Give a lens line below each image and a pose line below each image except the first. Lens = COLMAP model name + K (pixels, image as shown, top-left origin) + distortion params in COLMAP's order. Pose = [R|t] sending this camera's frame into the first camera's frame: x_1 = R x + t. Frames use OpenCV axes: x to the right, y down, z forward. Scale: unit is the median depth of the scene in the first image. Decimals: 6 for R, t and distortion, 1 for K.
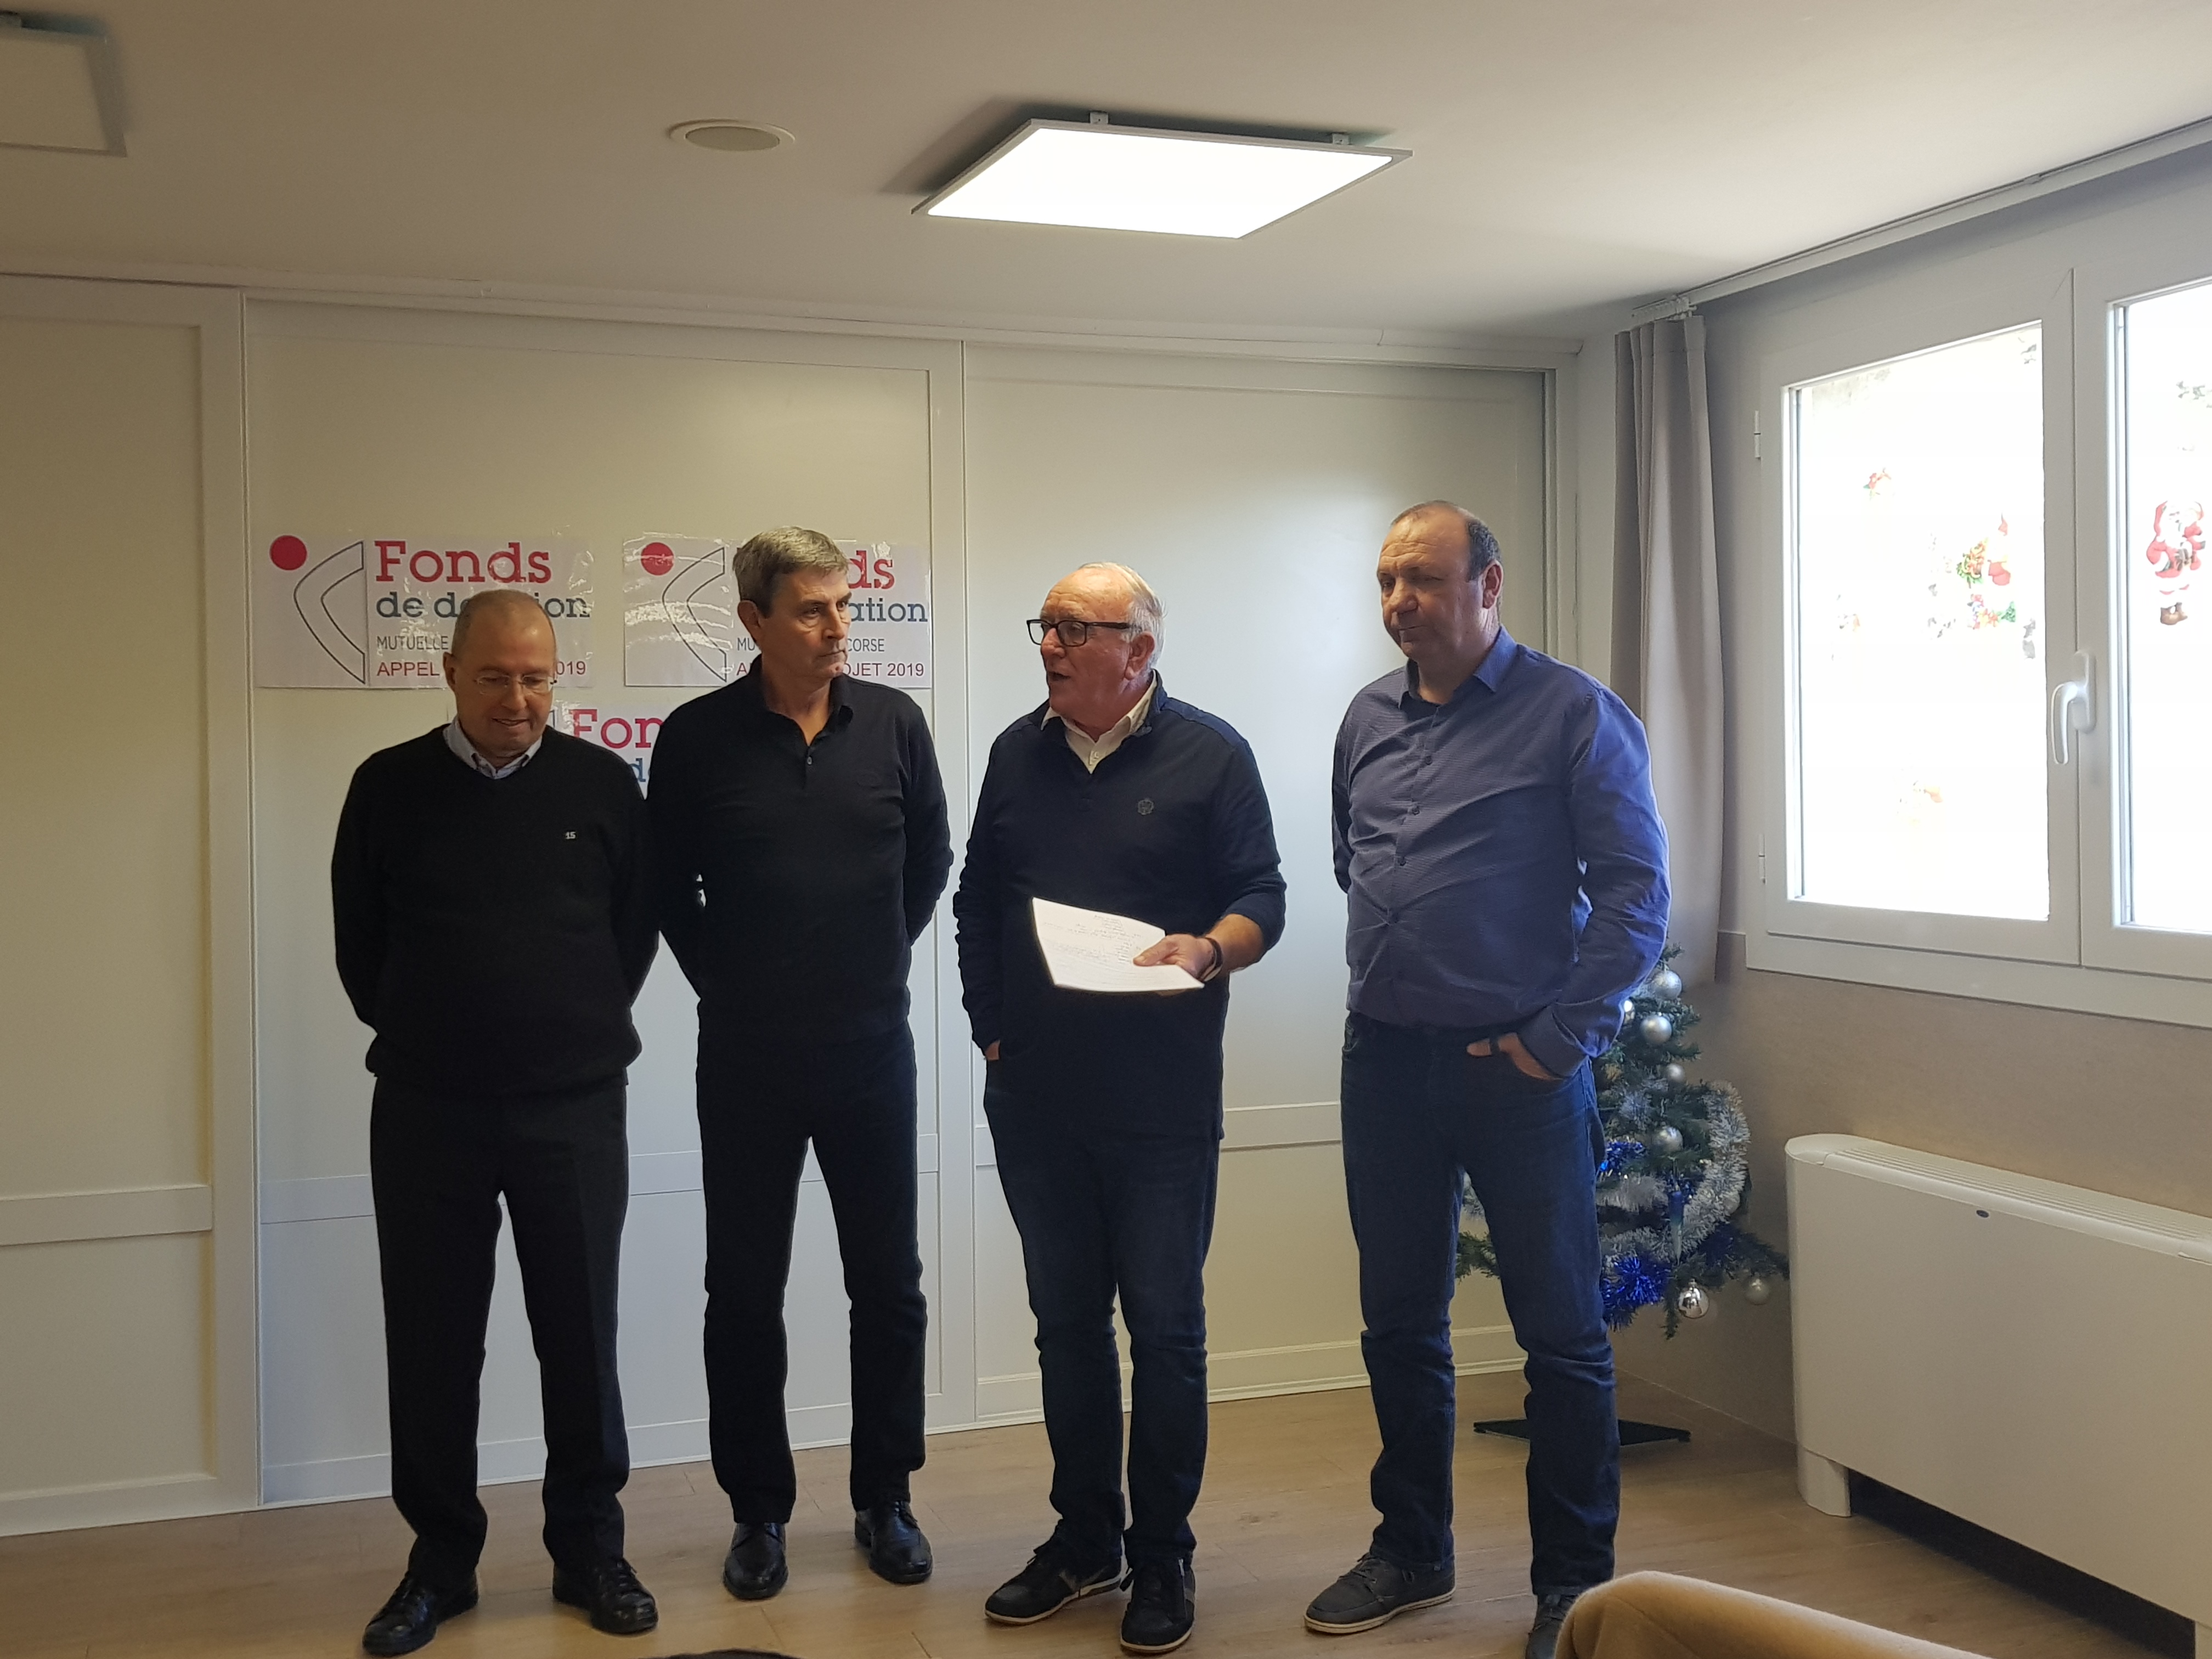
lens RADIAL K [[2279.8, 0, 1106.0], [0, 2279.8, 829.5], [0, 0, 1]] dist [0.004816, -0.025842]
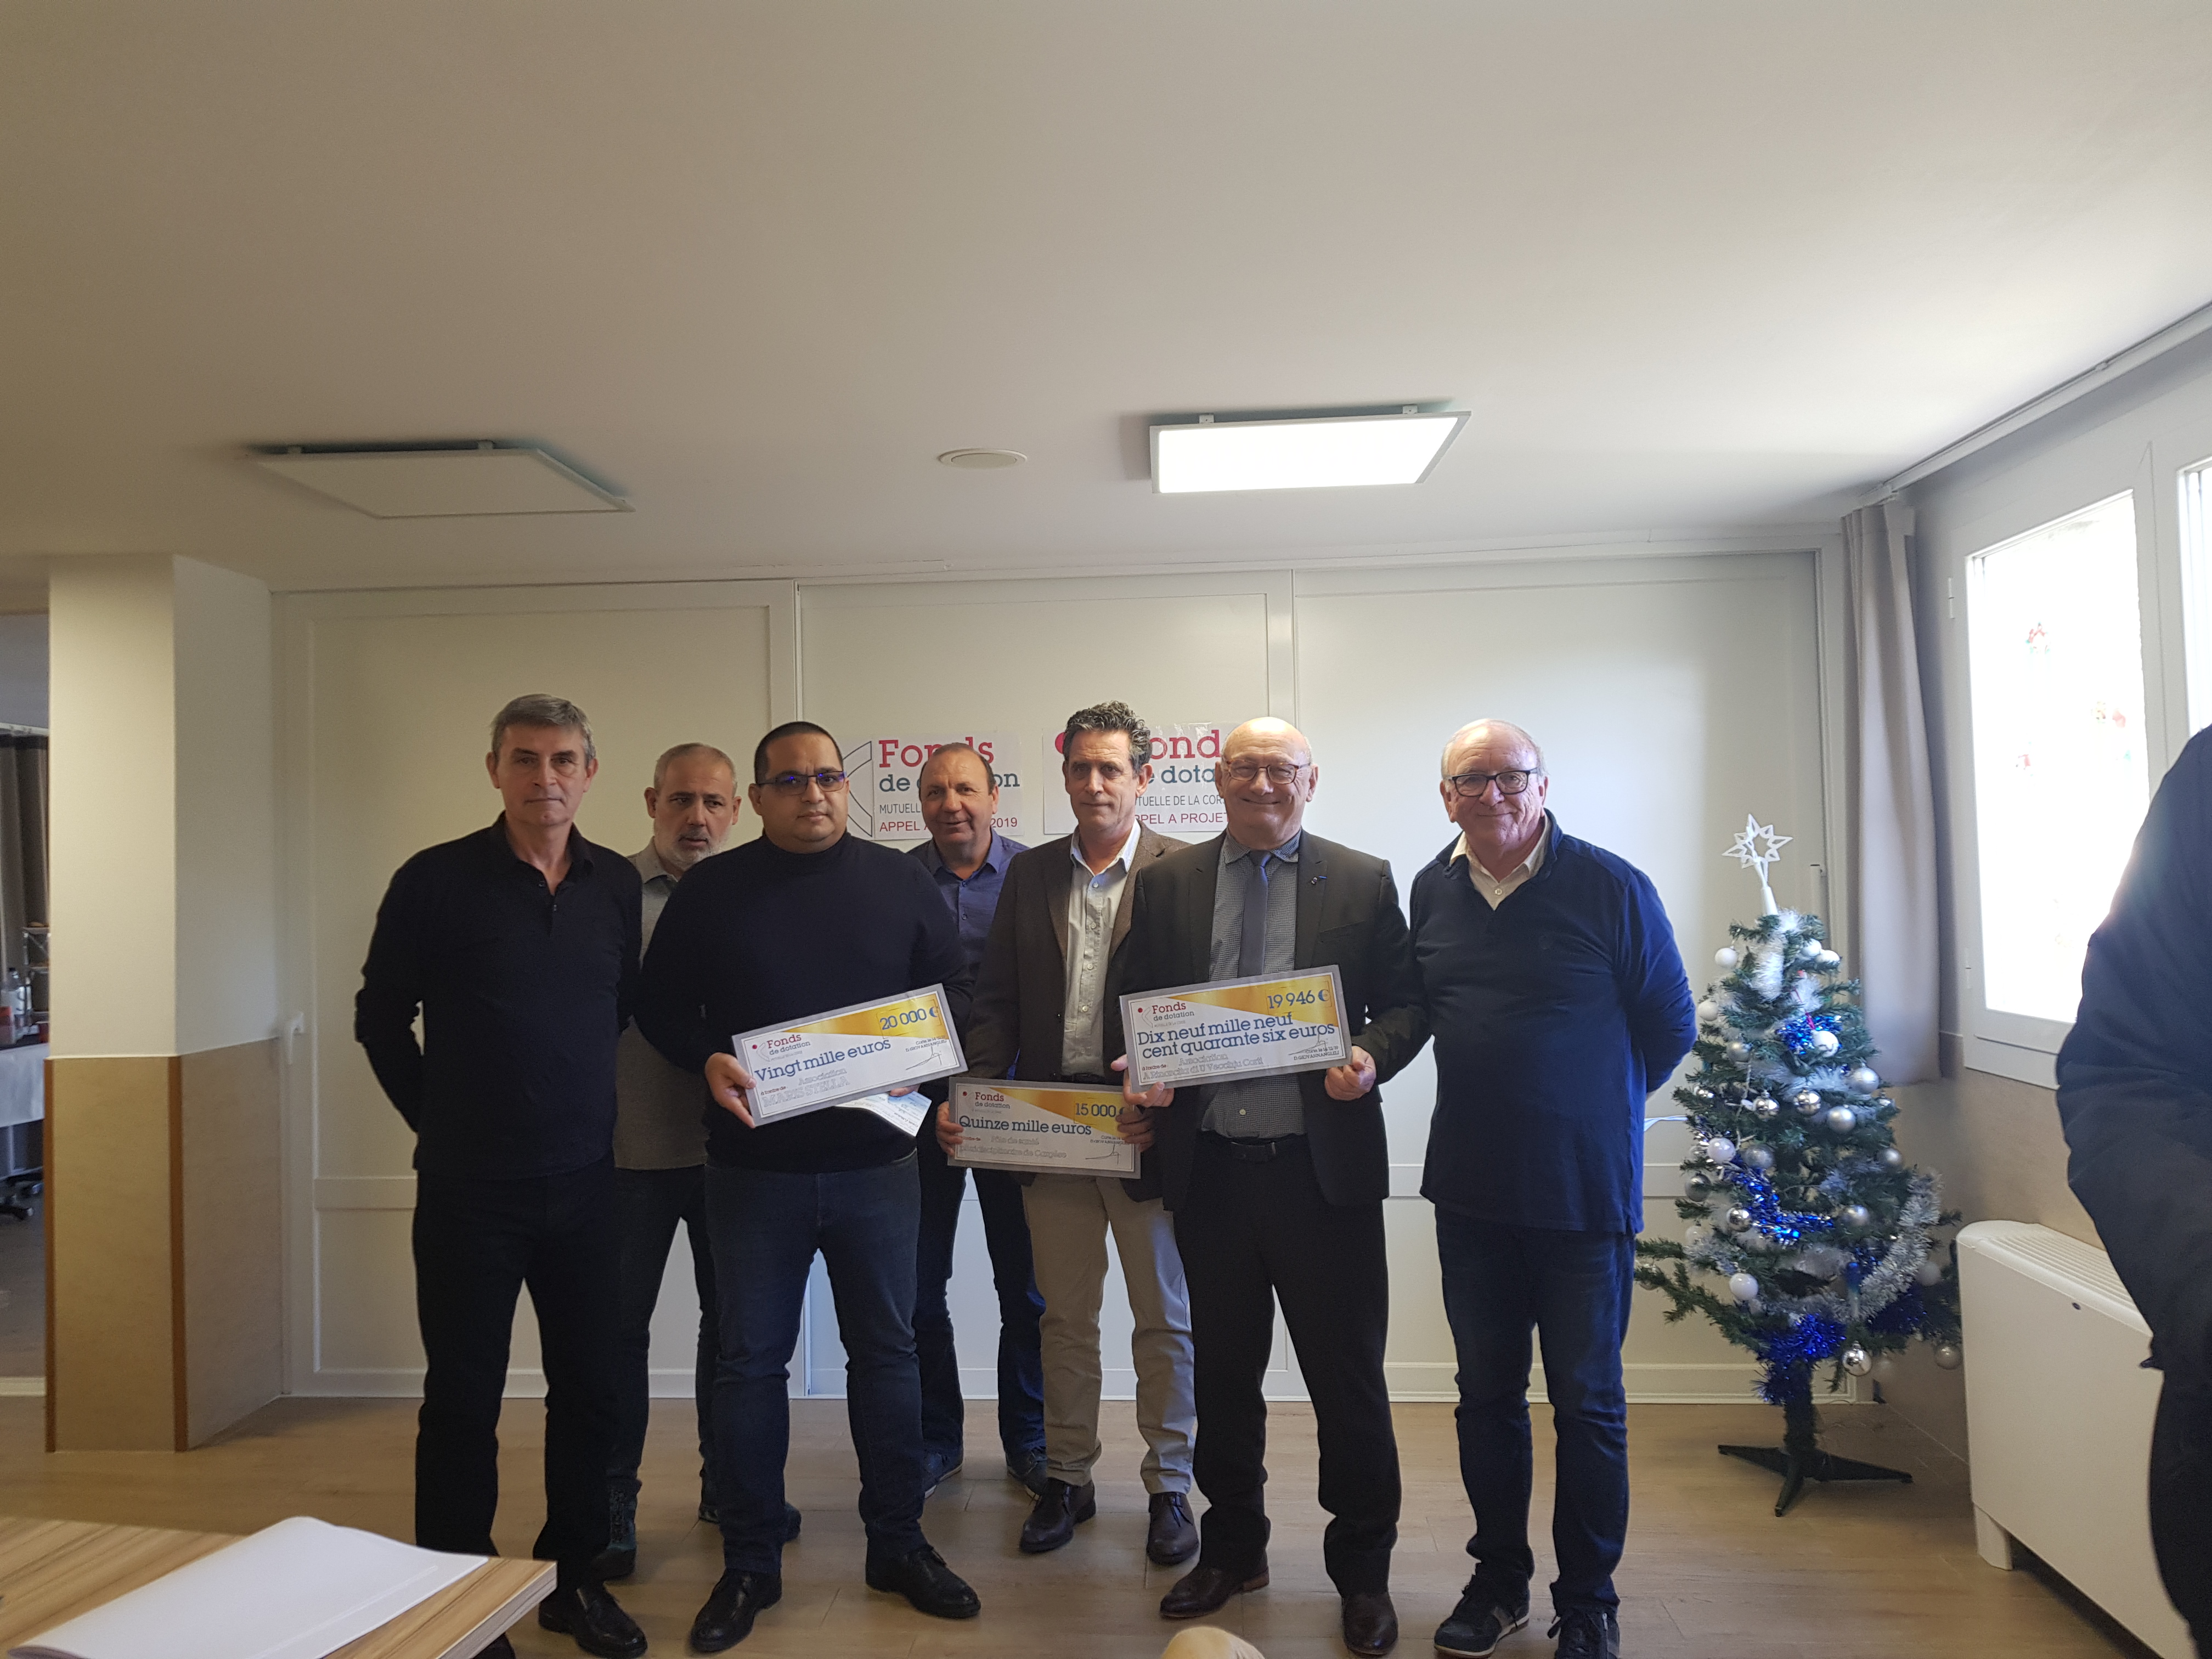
lens RADIAL K [[1758.3, 0, 1106.0], [0, 1758.3, 829.5], [0, 0, 1]] dist [-0.031835, -0.000773]
pose [[0.911732, -0.017271, -0.410422, 0.270638], [-0.000788, 0.999040, -0.043792, -0.020154], [0.410785, 0.040251, 0.910843, 0.037551]]
